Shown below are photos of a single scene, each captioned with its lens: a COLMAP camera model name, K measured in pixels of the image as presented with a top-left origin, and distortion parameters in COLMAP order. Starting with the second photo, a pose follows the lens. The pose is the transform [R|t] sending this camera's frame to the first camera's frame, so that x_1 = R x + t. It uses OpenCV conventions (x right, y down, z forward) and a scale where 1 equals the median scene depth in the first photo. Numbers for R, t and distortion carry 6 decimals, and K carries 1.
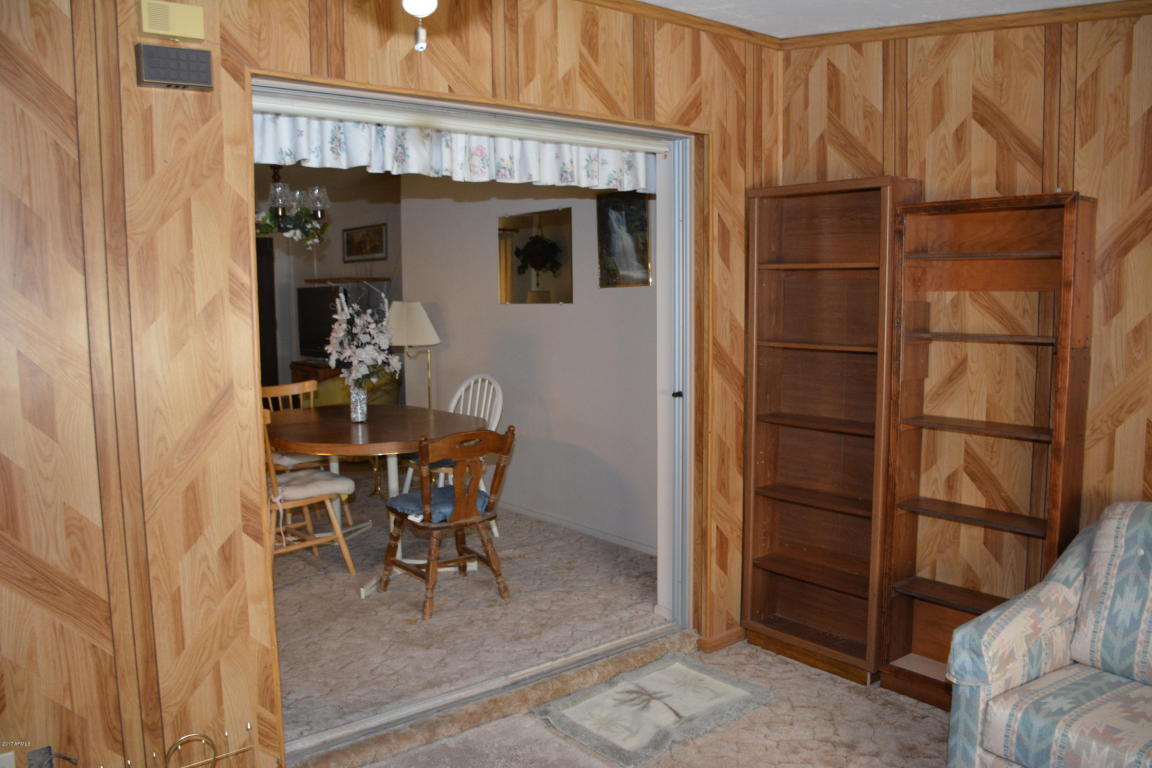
lens RADIAL K [[919.8, 0, 570.8], [0, 919.8, 390.1], [0, 0, 1]] dist [-0.137409, 0.097935]
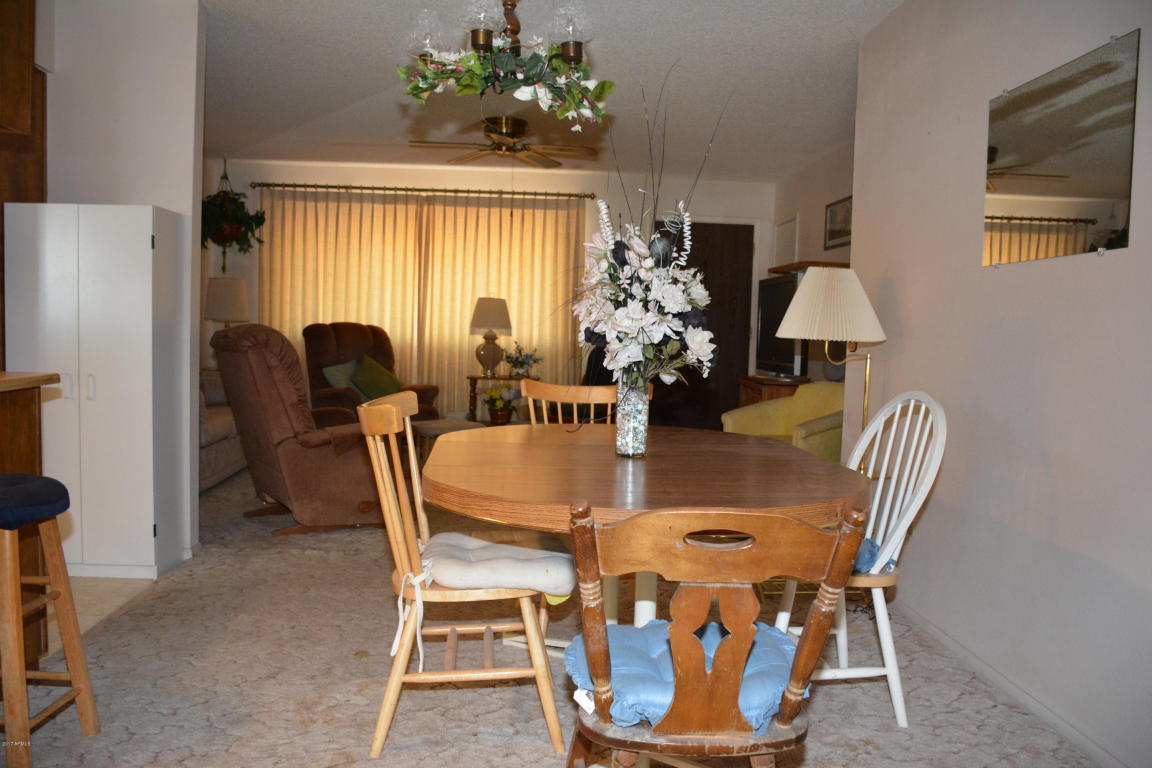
lens RADIAL K [[919.8, 0, 579.5], [0, 919.8, 384.0], [0, 0, 1]] dist [-0.137409, 0.097935]
pose [[0.816742, 0.075992, -0.571977, 0.043543], [-0.104629, 0.994361, -0.017292, 0.007478], [0.567438, 0.073969, 0.820087, 0.615268]]
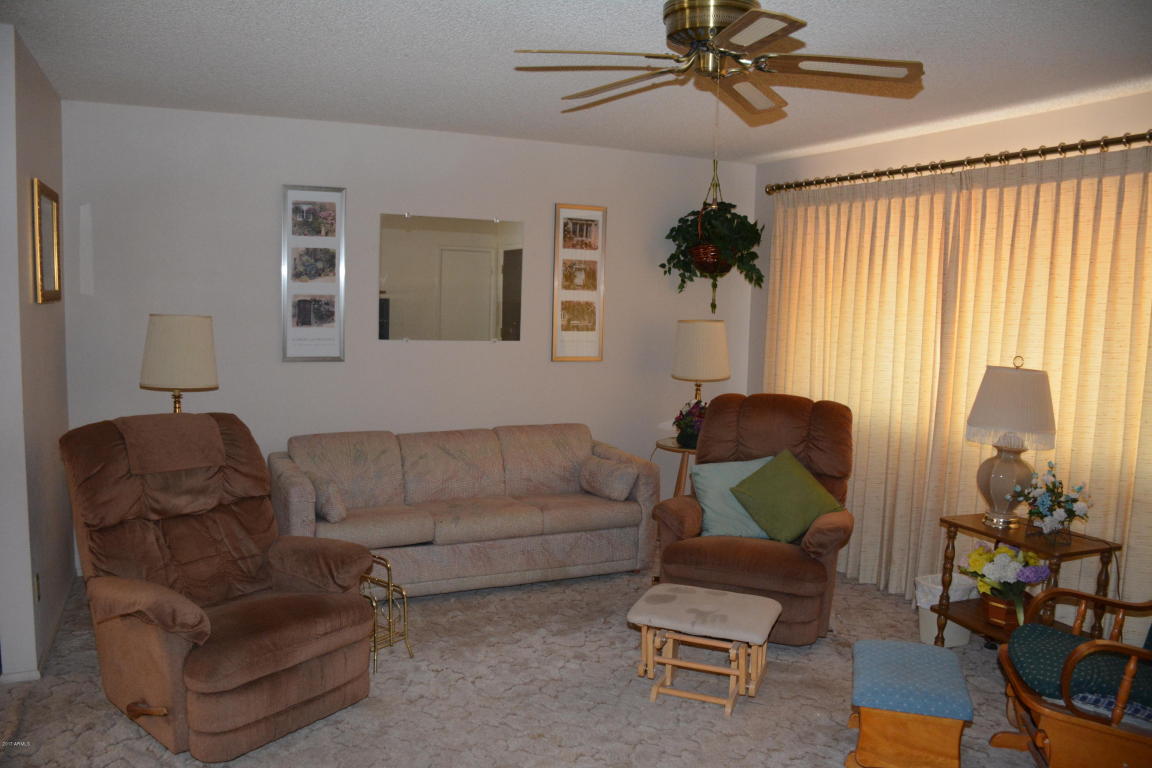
lens RADIAL K [[919.8, 0, 573.8], [0, 919.8, 388.3], [0, 0, 1]] dist [-0.137409, 0.097935]
pose [[-0.266265, 0.111361, -0.957445, -0.031164], [-0.128396, 0.980354, 0.149732, -0.064572], [0.955310, 0.162801, -0.246736, 0.973241]]
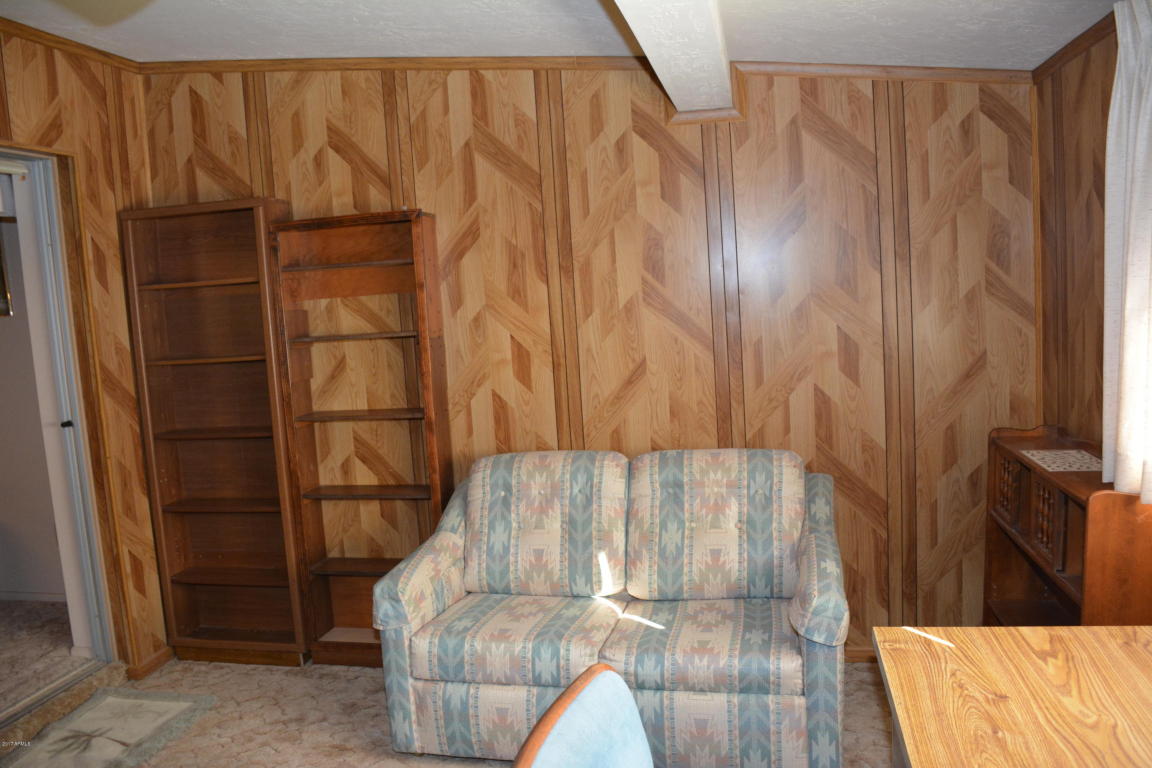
lens RADIAL K [[919.8, 0, 568.7], [0, 919.8, 389.6], [0, 0, 1]] dist [-0.137409, 0.097935]
pose [[0.775639, -0.110062, 0.621506, -0.057793], [0.123070, 0.992152, 0.022108, 0.014556], [-0.619062, 0.059341, 0.783097, -0.069852]]
